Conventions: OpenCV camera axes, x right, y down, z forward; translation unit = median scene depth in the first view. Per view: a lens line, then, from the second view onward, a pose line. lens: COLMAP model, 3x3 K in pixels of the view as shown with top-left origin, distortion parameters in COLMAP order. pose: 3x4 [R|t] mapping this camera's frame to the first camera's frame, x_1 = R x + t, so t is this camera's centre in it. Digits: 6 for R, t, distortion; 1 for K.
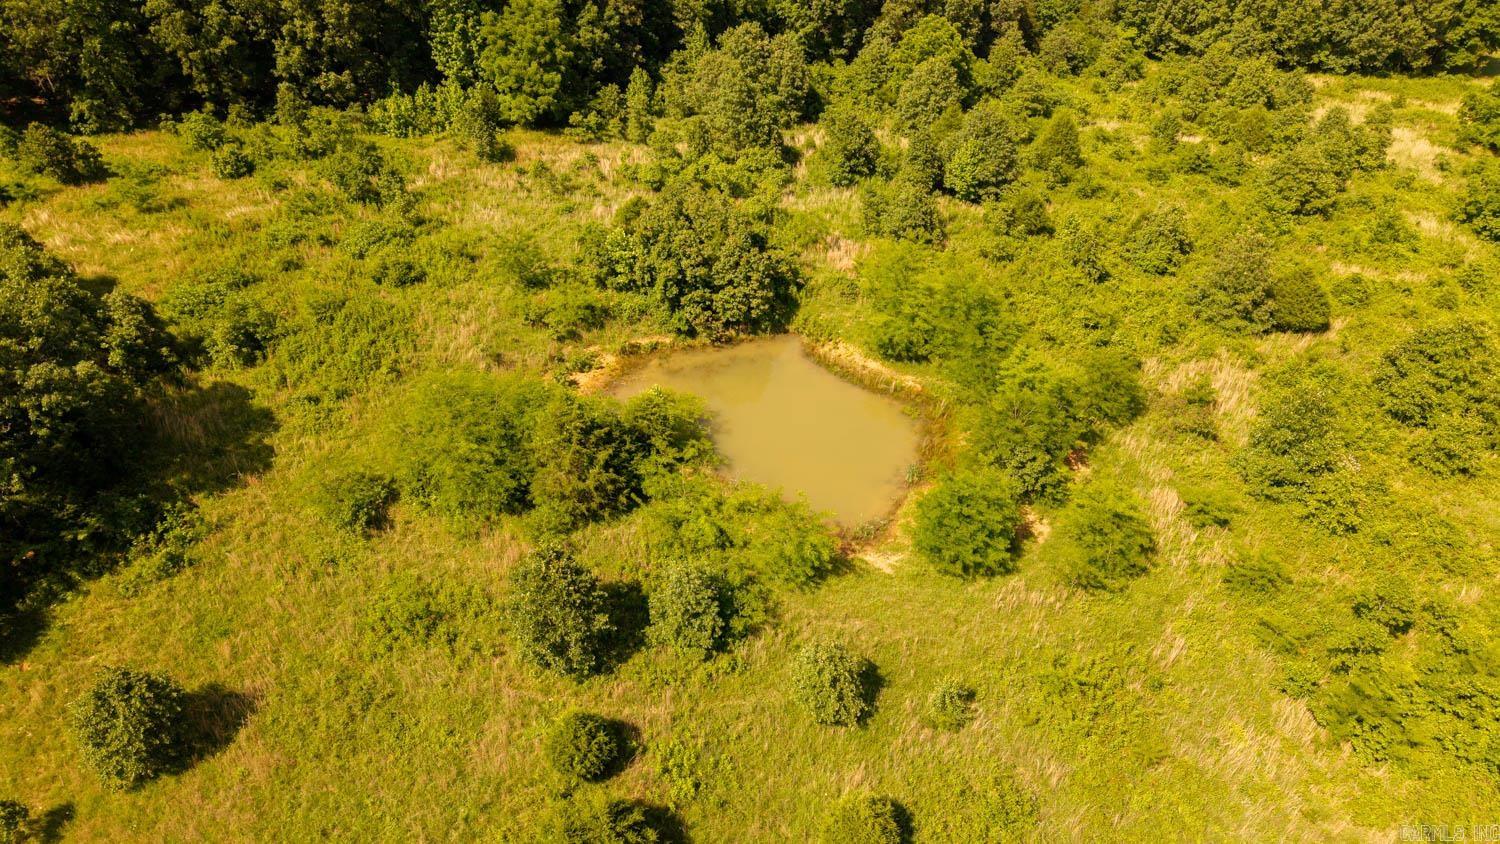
lens RADIAL K [[985.8, 0, 750.0], [0, 985.8, 422.0], [0, 0, 1]] dist [0.050361, -0.058074]
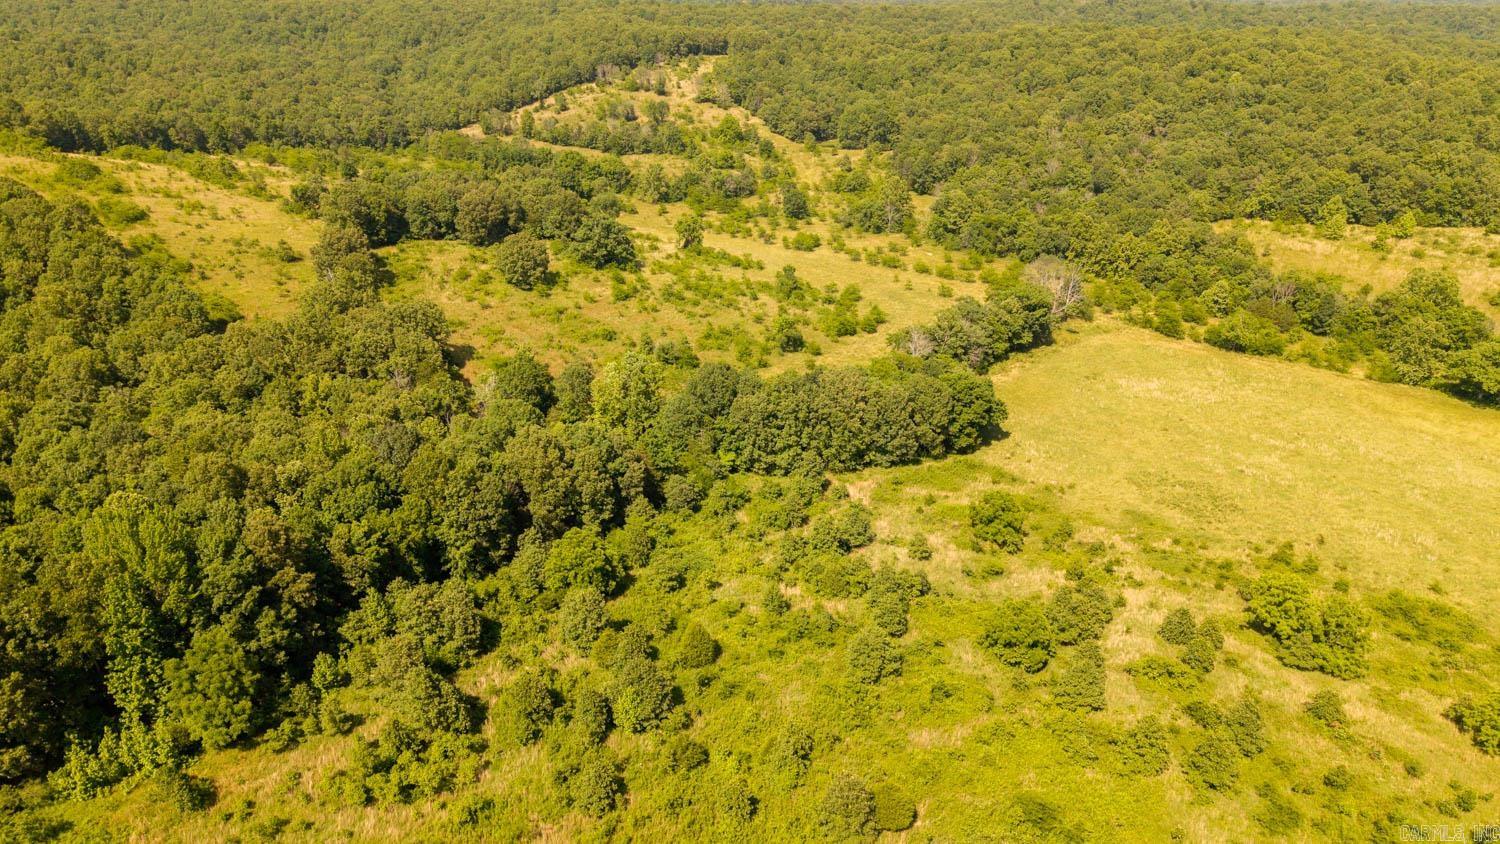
lens RADIAL K [[975.2, 0, 750.0], [0, 975.2, 422.0], [0, 0, 1]] dist [-0.002358, -0.007294]
pose [[0.929308, -0.158120, 0.333743, 0.009722], [0.234877, 0.950438, -0.203719, -0.263198], [-0.284990, 0.267706, 0.920388, -0.201757]]
